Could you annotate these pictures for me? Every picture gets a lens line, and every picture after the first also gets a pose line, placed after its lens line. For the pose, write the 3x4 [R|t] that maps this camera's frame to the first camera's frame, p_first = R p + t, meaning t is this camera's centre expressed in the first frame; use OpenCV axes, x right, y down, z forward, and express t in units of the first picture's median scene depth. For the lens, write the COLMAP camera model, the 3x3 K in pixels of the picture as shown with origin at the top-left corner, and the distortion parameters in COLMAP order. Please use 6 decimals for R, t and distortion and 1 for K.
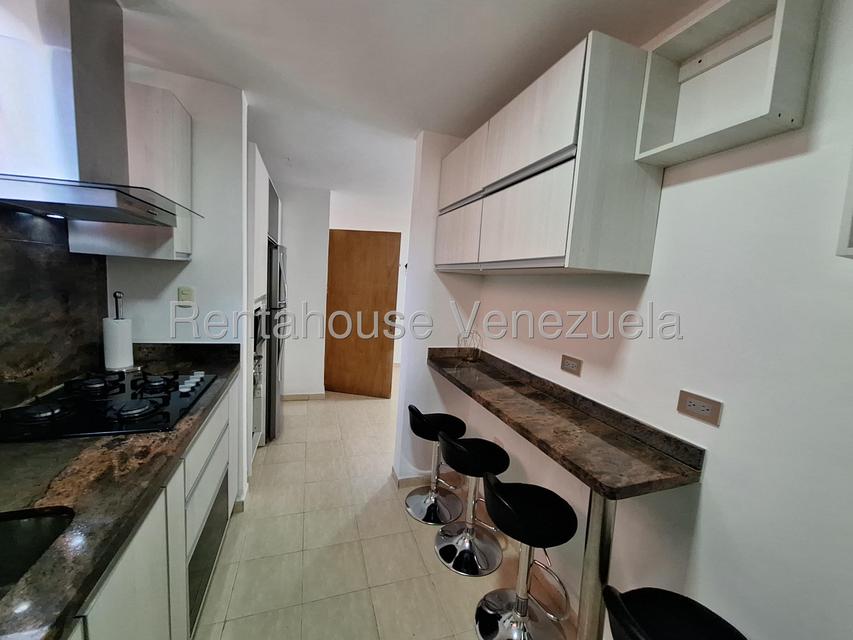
lens RADIAL K [[333.1, 0, 422.8], [0, 333.1, 320.5], [0, 0, 1]] dist [-0.001901, 0.000529]
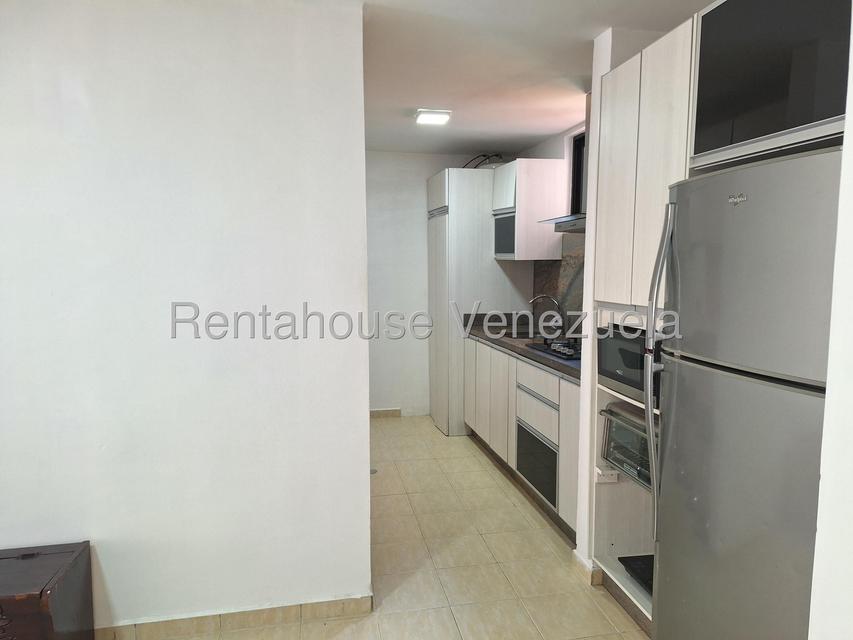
lens RADIAL K [[591.1, 0, 426.5], [0, 591.1, 320.0], [0, 0, 1]] dist [0.077052, -0.000329]
pose [[-0.987257, -0.085947, 0.133930, -0.449296], [-0.054993, 0.974021, 0.219677, -0.371754], [-0.149331, 0.209513, -0.966336, 3.054868]]
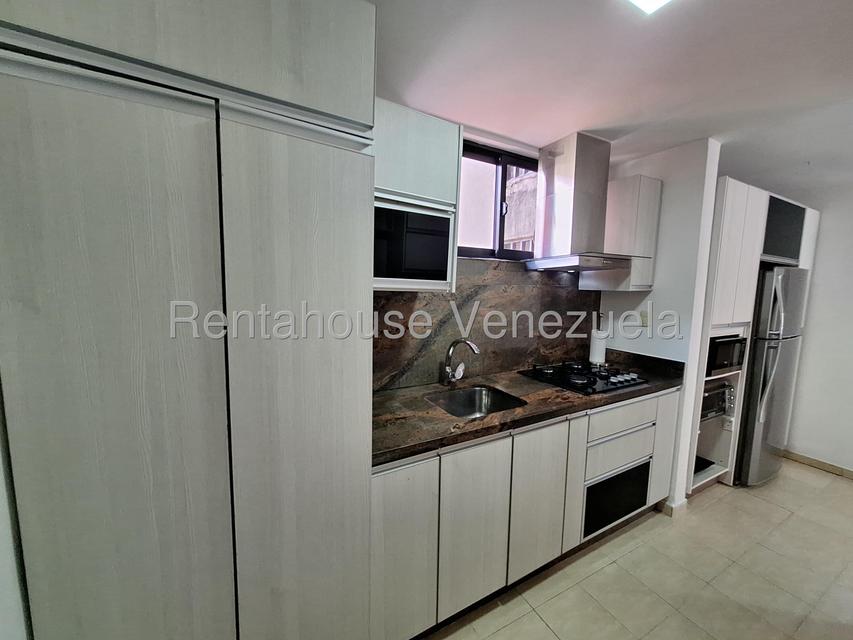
lens RADIAL K [[333.1, 0, 422.8], [0, 333.1, 320.5], [0, 0, 1]] dist [-0.001901, 0.000529]
pose [[0.163181, 0.038597, -0.985841, 0.496661], [-0.125429, 0.991938, 0.018074, 0.025204], [0.978591, 0.120704, 0.166706, -0.071385]]
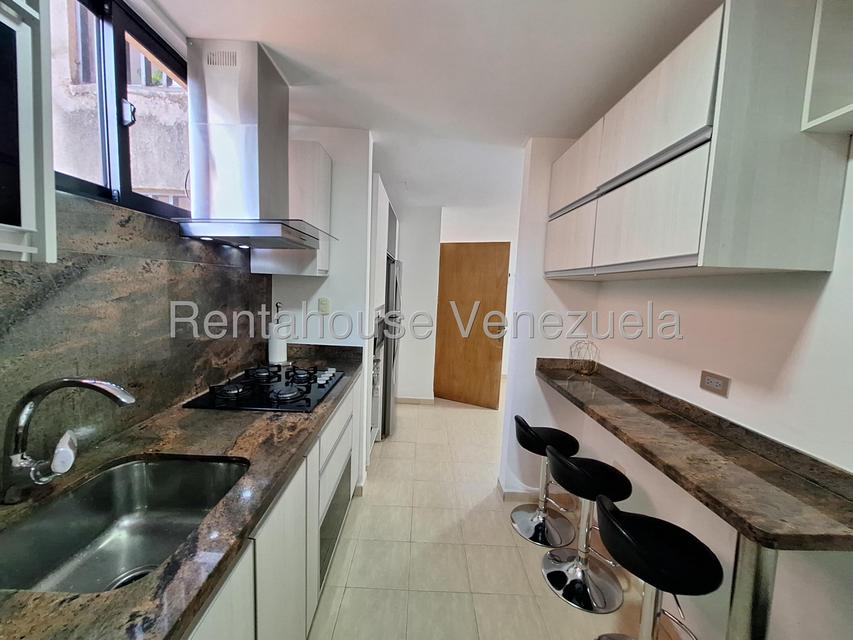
lens RADIAL K [[333.1, 0, 422.8], [0, 333.1, 320.5], [0, 0, 1]] dist [-0.001901, 0.000529]
pose [[0.947305, 0.005748, -0.320282, 0.018536], [-0.016960, 0.999337, -0.032228, 0.015620], [0.319884, 0.035962, 0.946774, -0.032821]]
